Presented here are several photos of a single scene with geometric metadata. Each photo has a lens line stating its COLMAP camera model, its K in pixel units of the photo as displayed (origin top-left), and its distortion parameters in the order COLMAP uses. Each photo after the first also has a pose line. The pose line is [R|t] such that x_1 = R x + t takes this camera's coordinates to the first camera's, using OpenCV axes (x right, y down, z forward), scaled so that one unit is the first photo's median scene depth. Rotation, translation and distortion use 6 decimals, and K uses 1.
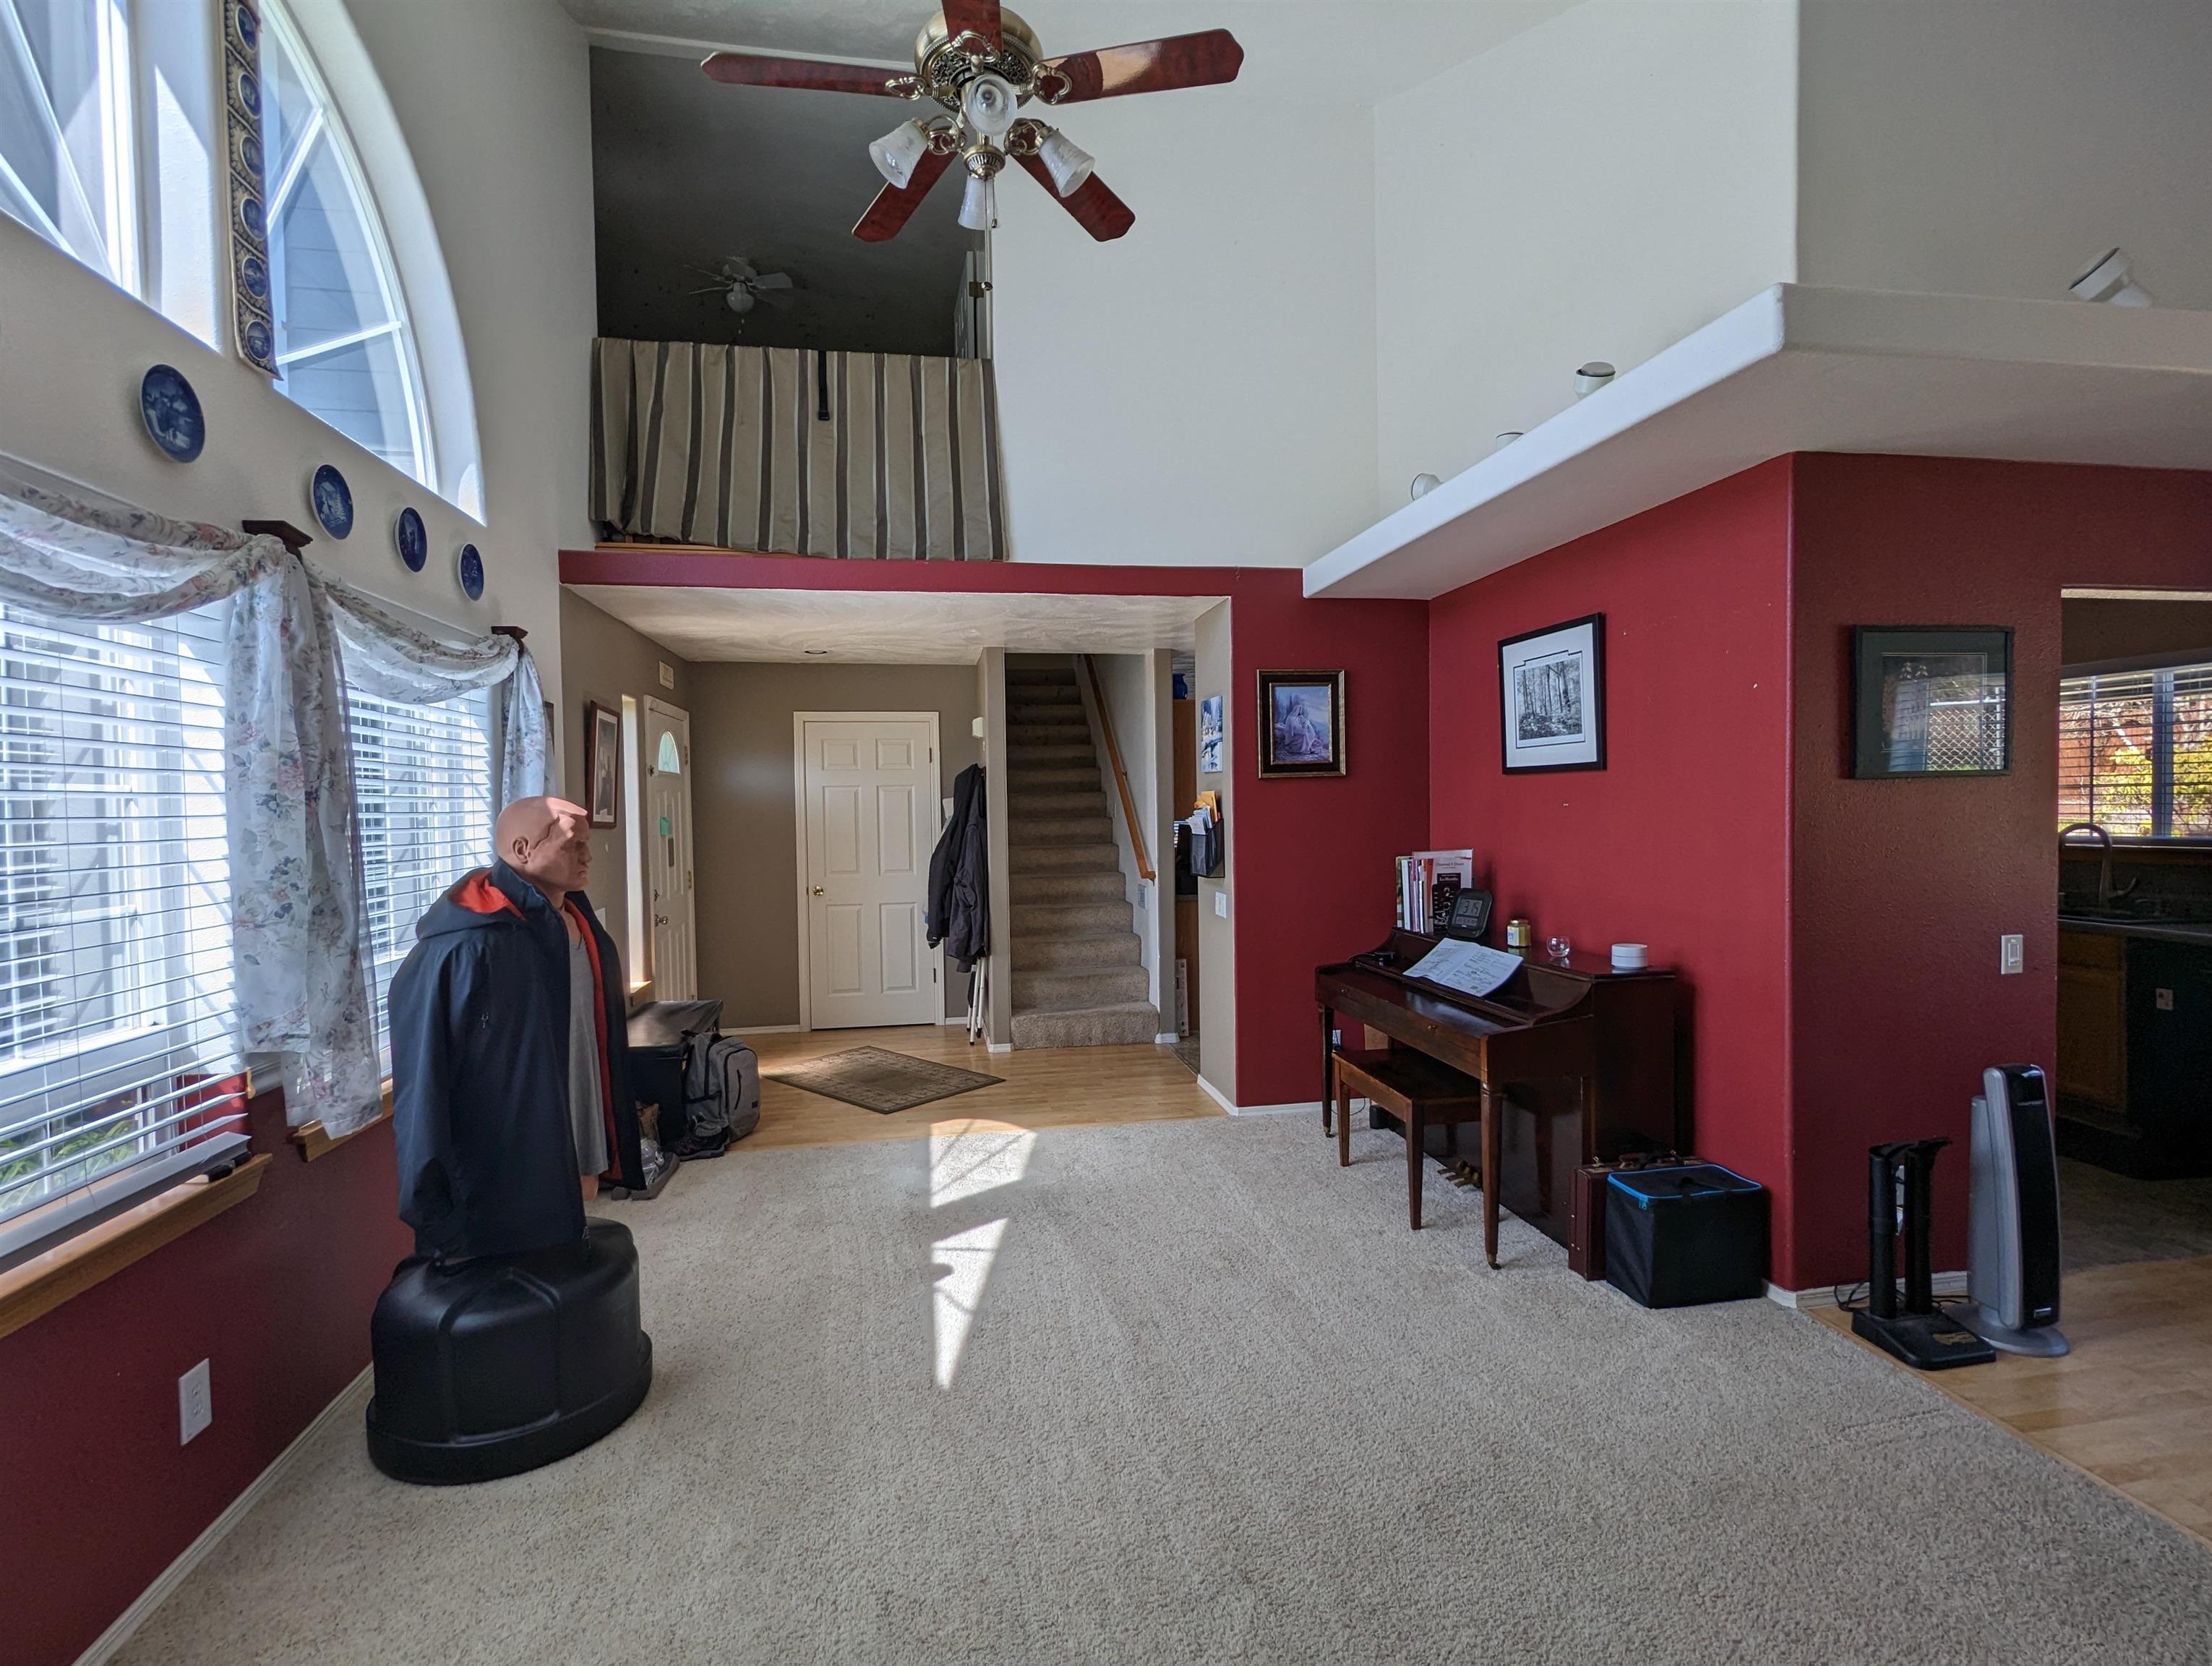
lens RADIAL K [[1047.8, 0, 1097.0], [0, 1047.8, 835.0], [0, 0, 1]] dist [0.000322, -0.000003]
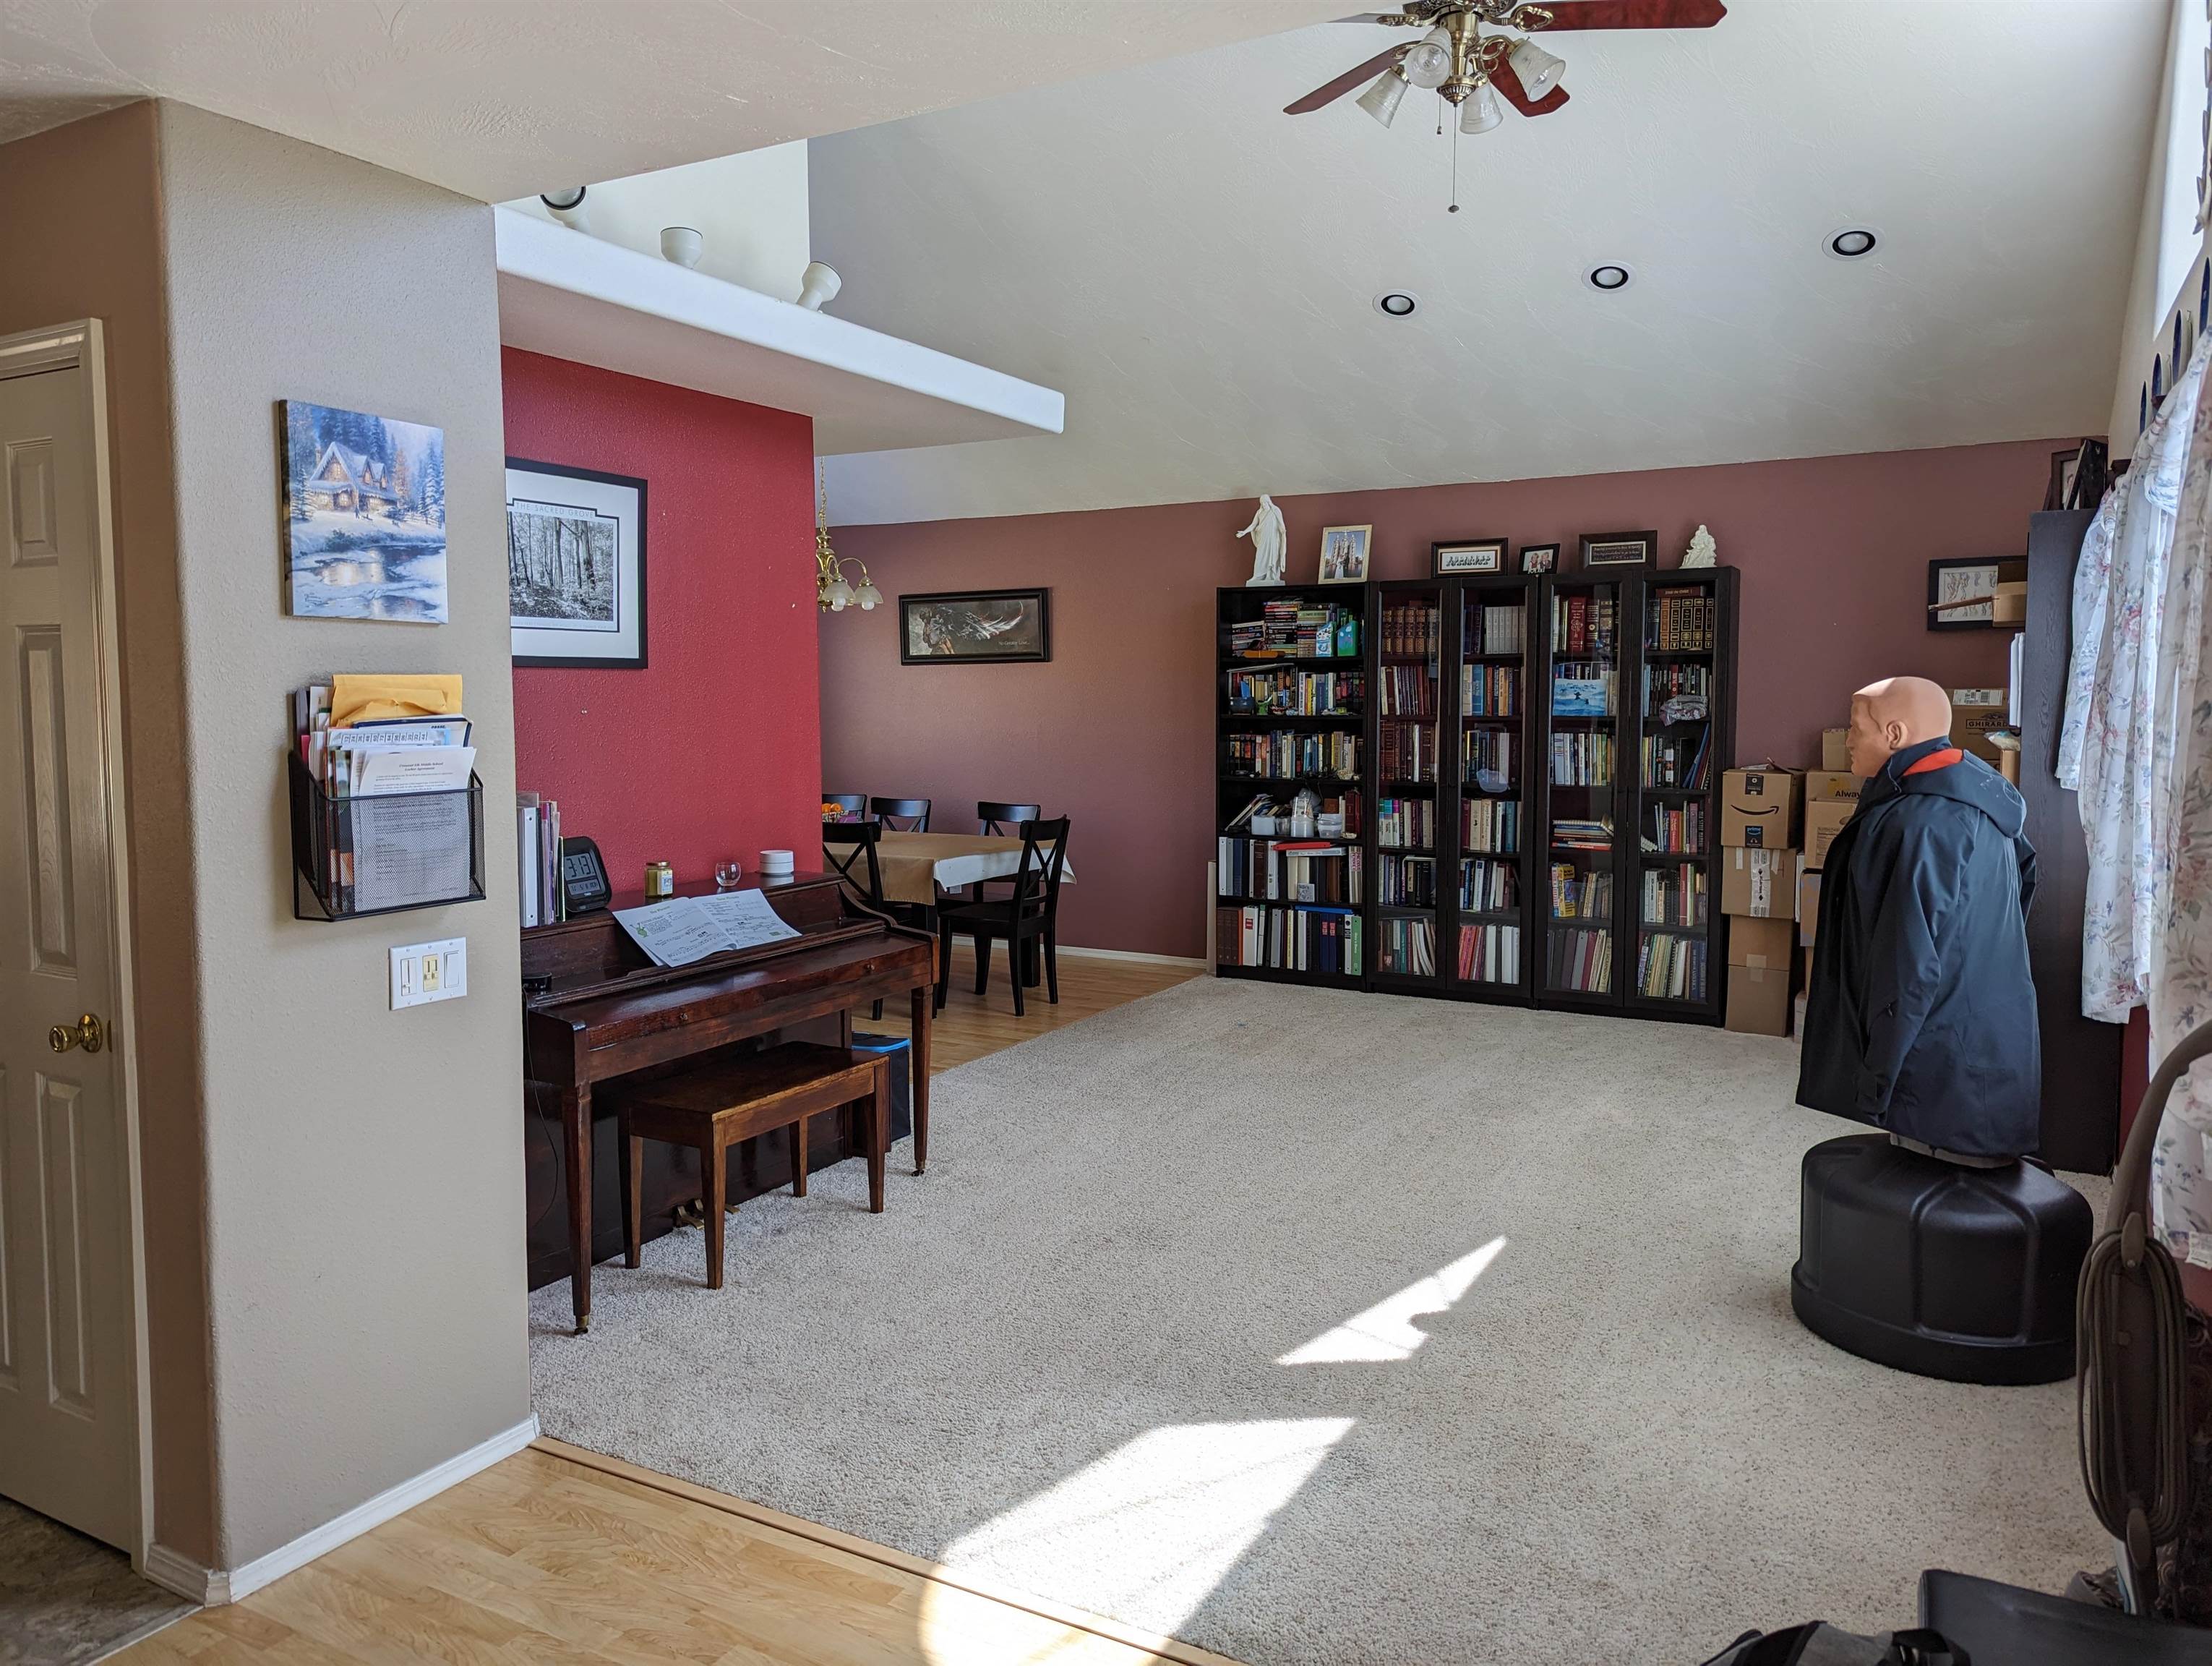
lens RADIAL K [[1554.7, 0, 1098.5], [0, 1554.7, 816.6], [0, 0, 1]] dist [-0.009735, -0.001396]
pose [[-0.777712, -0.020701, 0.628280, -0.551963], [0.040829, 0.995684, 0.083347, -0.032687], [-0.627294, 0.090472, -0.773510, 1.668159]]
